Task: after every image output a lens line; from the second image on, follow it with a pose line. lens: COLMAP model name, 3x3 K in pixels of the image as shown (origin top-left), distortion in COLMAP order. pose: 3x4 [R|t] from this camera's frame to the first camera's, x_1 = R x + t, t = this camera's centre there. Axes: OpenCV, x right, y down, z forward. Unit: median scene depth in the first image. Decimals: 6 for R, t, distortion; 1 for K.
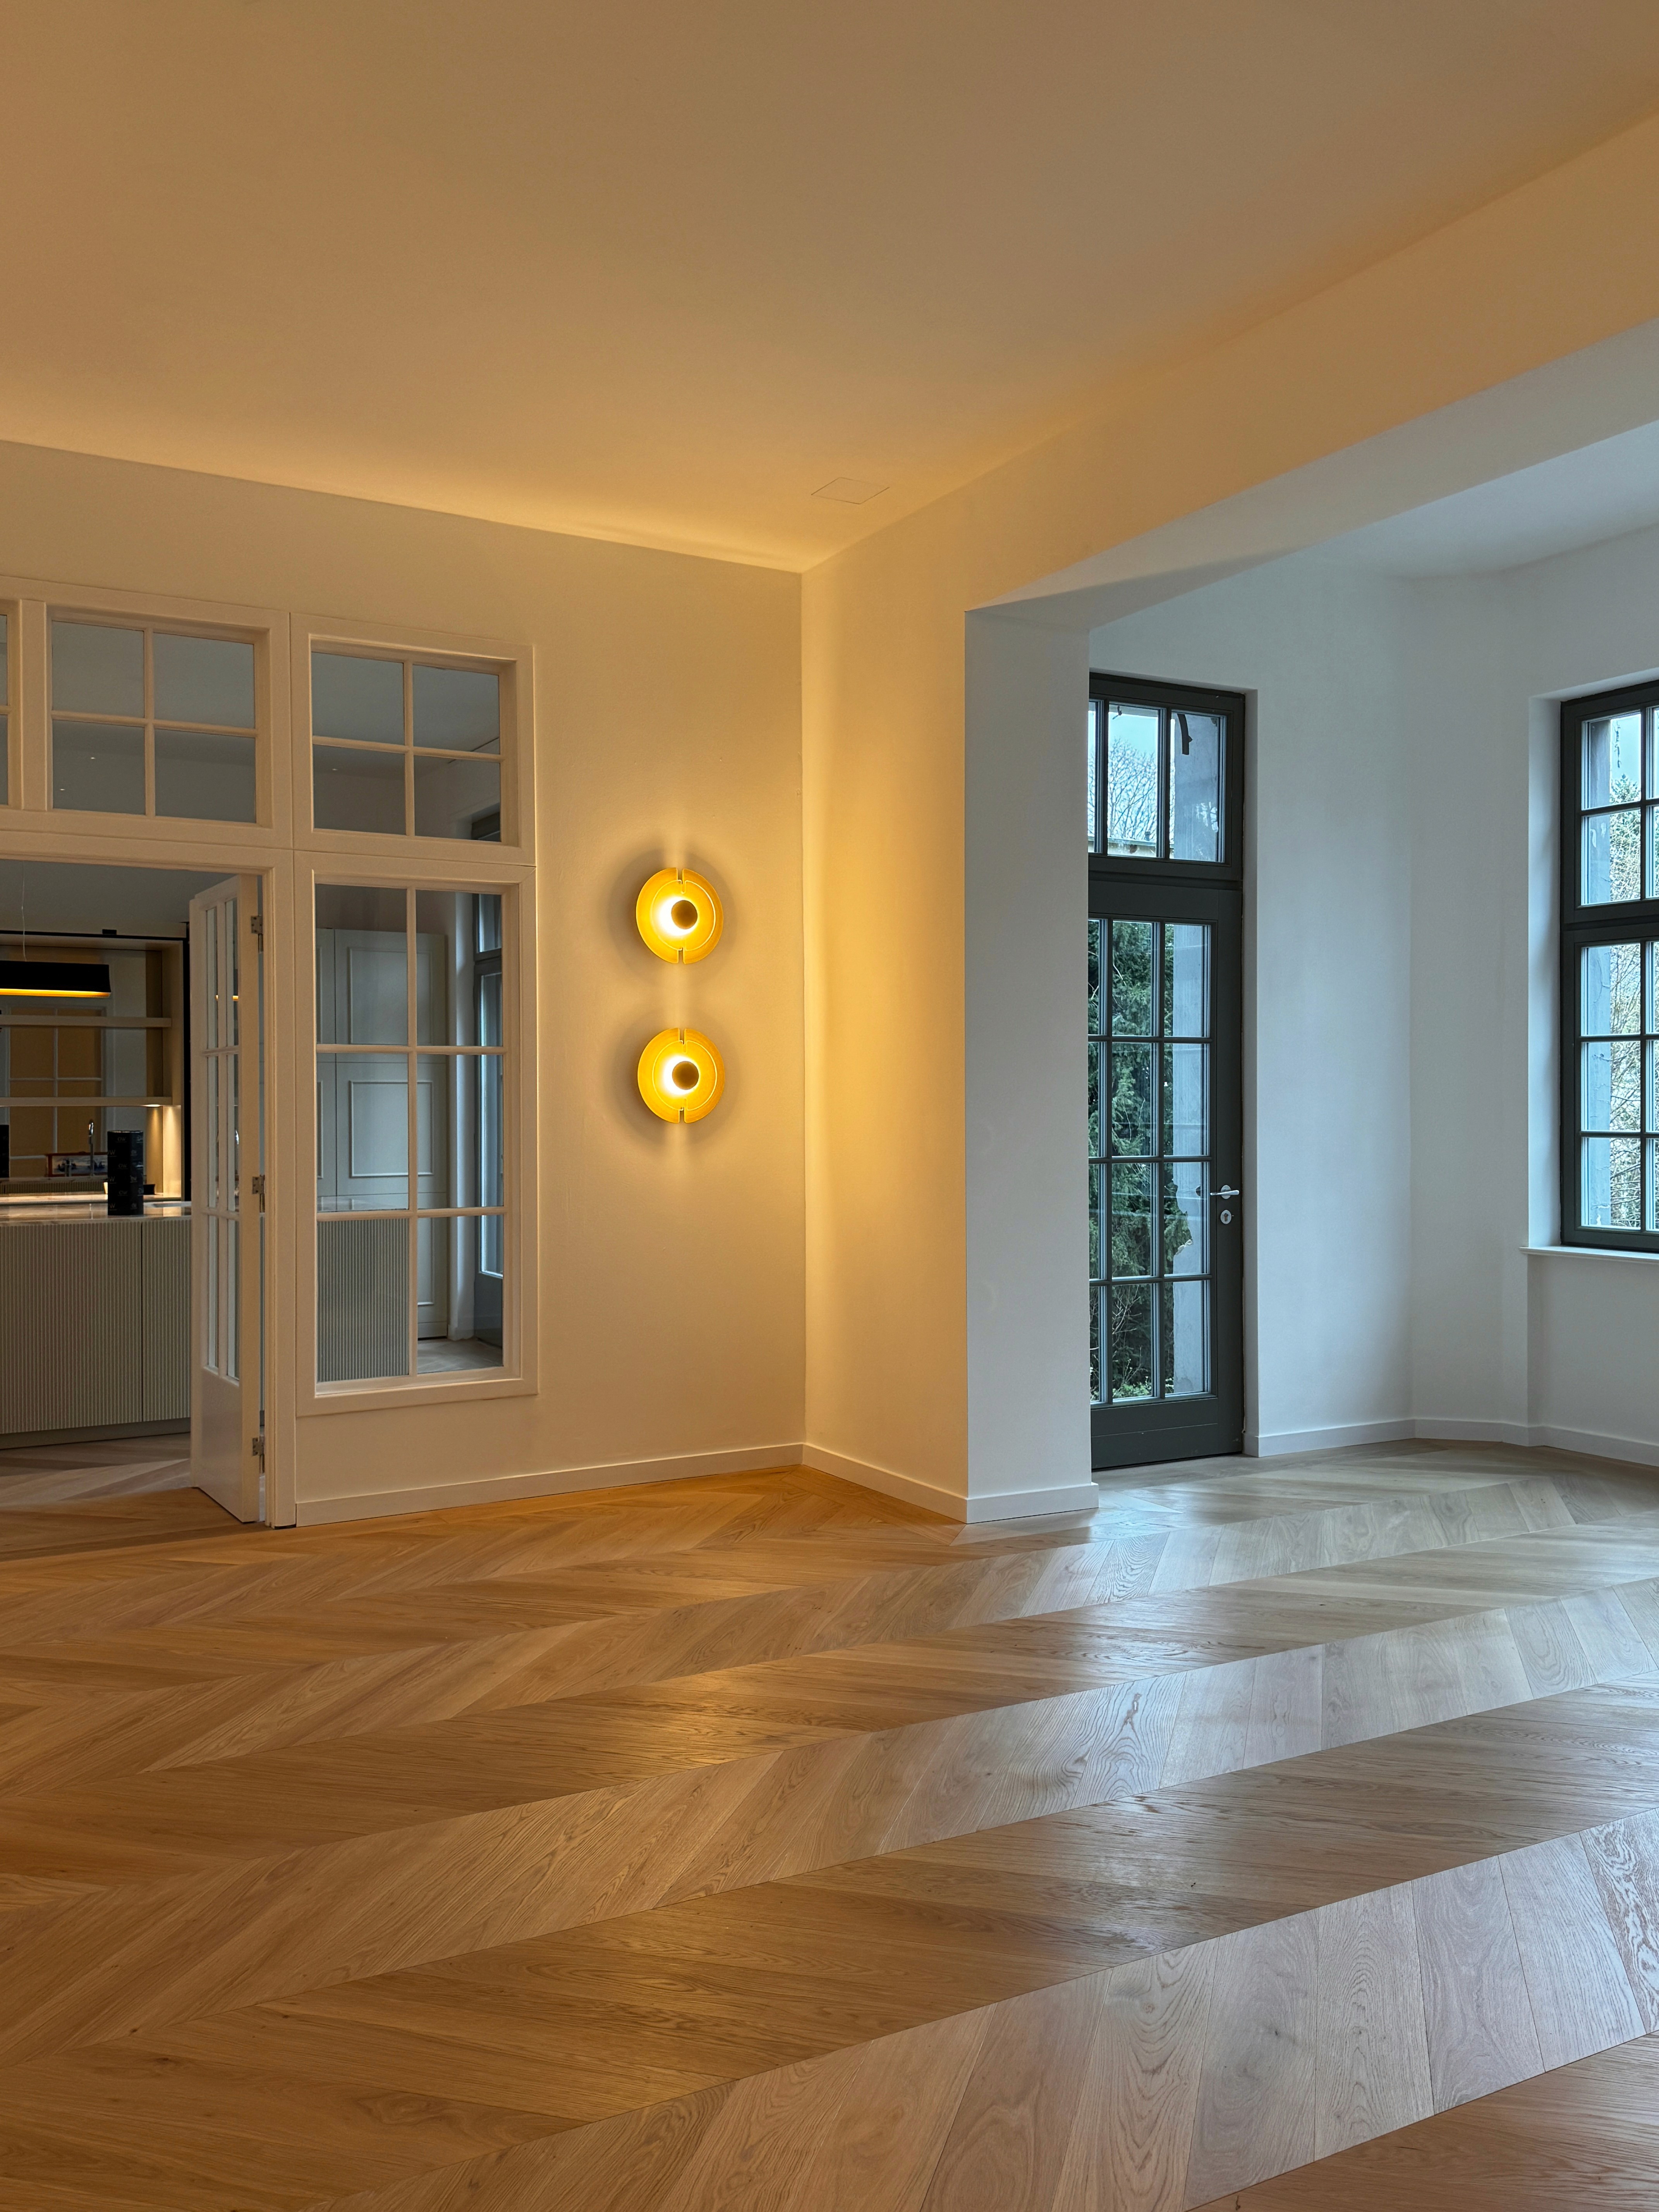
lens RADIAL K [[1831.7, 0, 829.5], [0, 1831.7, 1106.0], [0, 0, 1]] dist [0.059637, -0.085569]
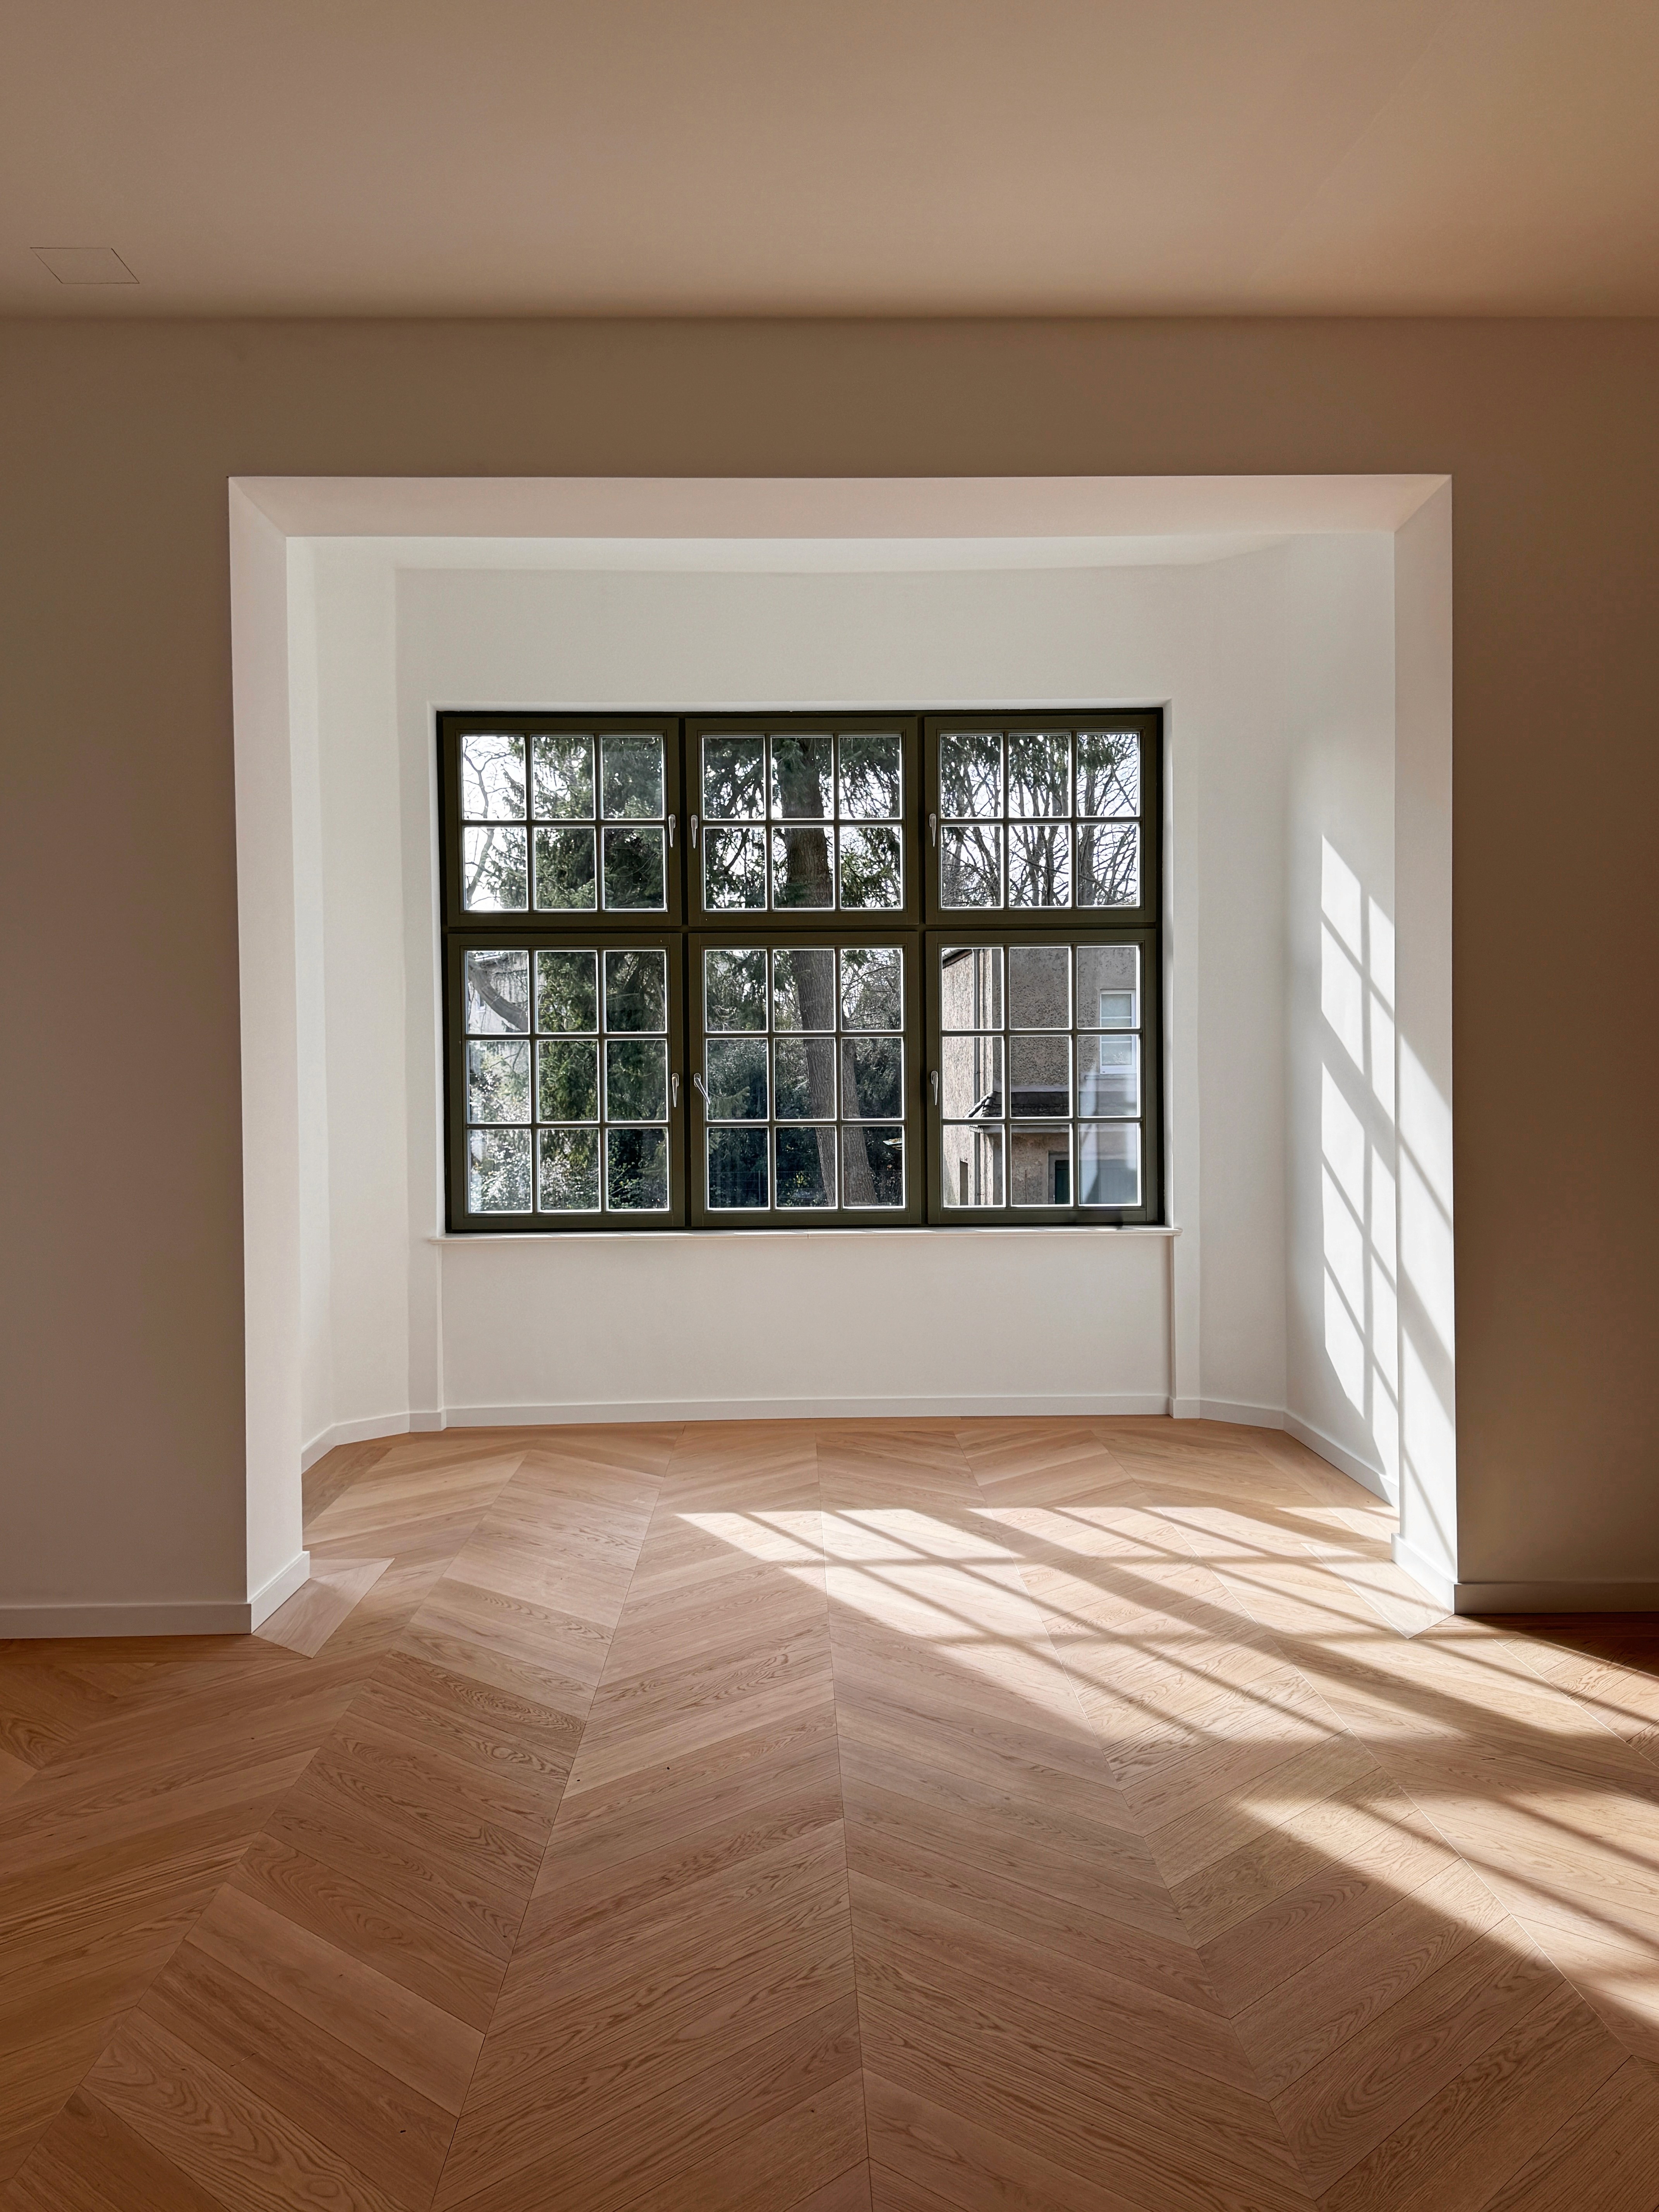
lens RADIAL K [[1822.7, 0, 829.5], [0, 1822.7, 1106.0], [0, 0, 1]] dist [-0.000160, -0.011753]
pose [[0.476448, -0.023436, 0.878890, -0.455721], [0.017768, 0.999697, 0.017025, -0.011477], [-0.879023, 0.007504, 0.476721, 0.357700]]
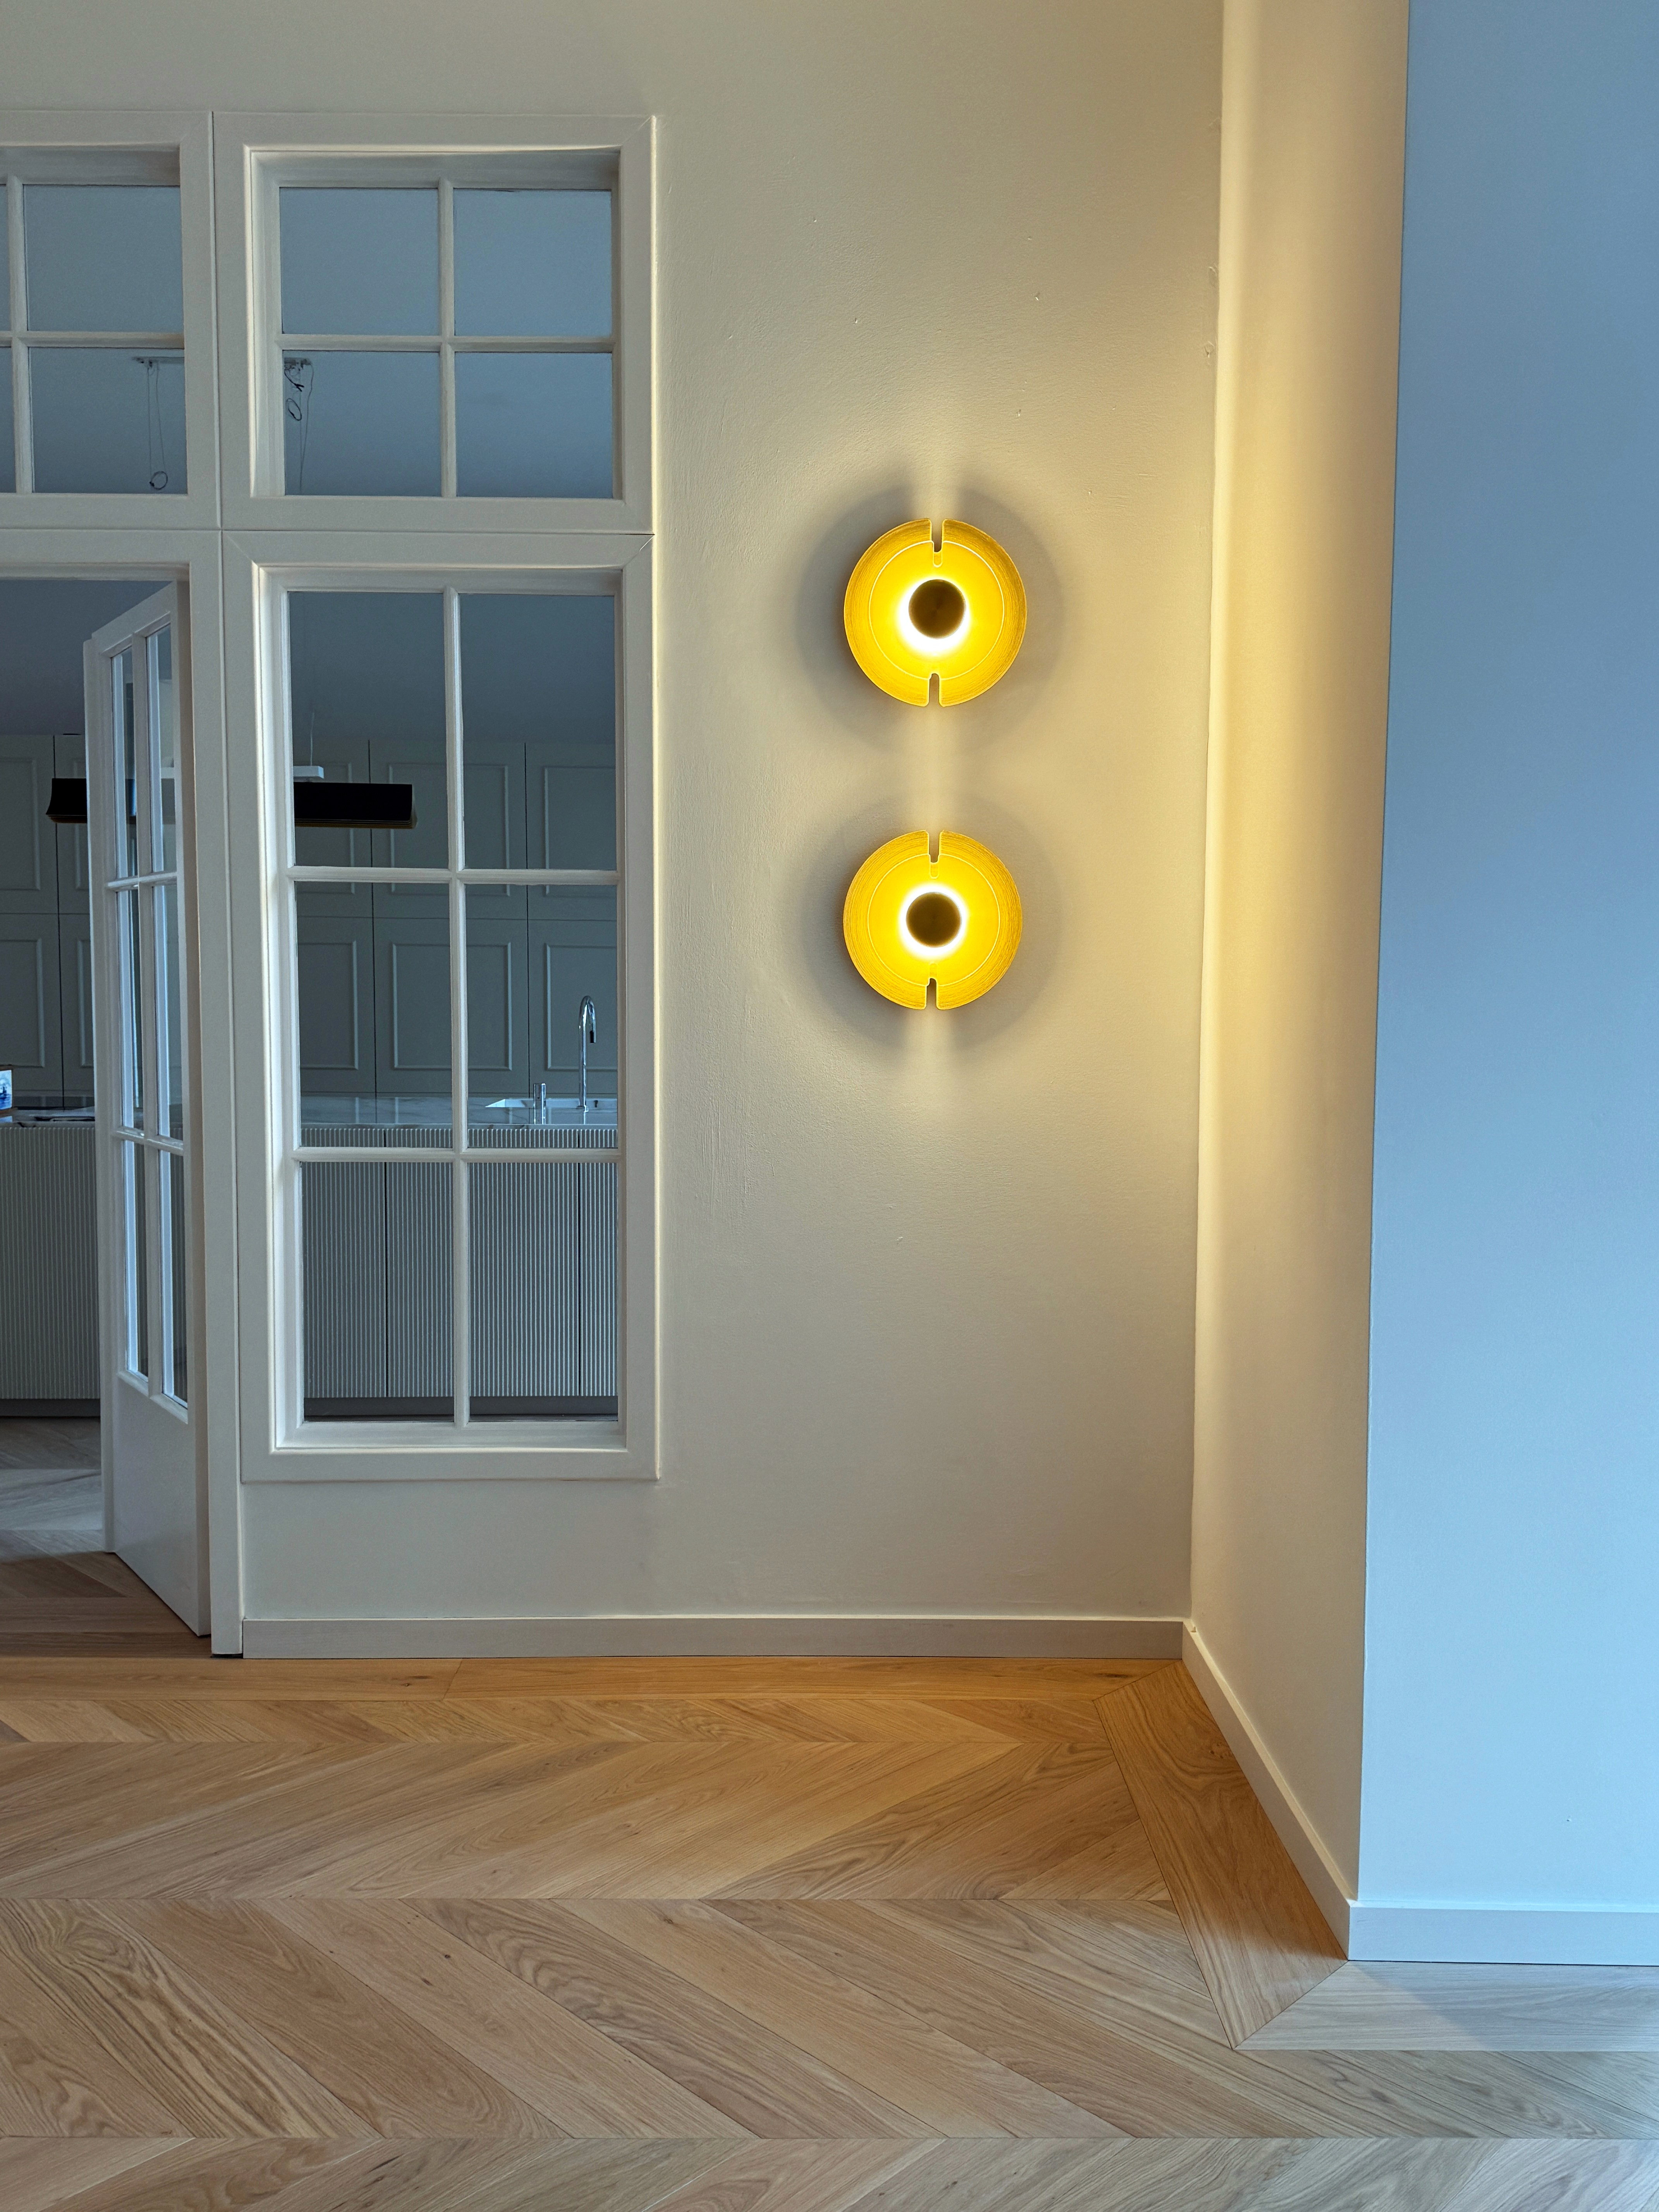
lens RADIAL K [[1831.7, 0, 829.5], [0, 1831.7, 1106.0], [0, 0, 1]] dist [0.059637, -0.085569]
pose [[0.874827, 0.043690, -0.482461, 0.154701], [-0.009086, 0.997230, 0.073829, -0.001847], [0.484350, -0.060203, 0.872800, 0.523824]]
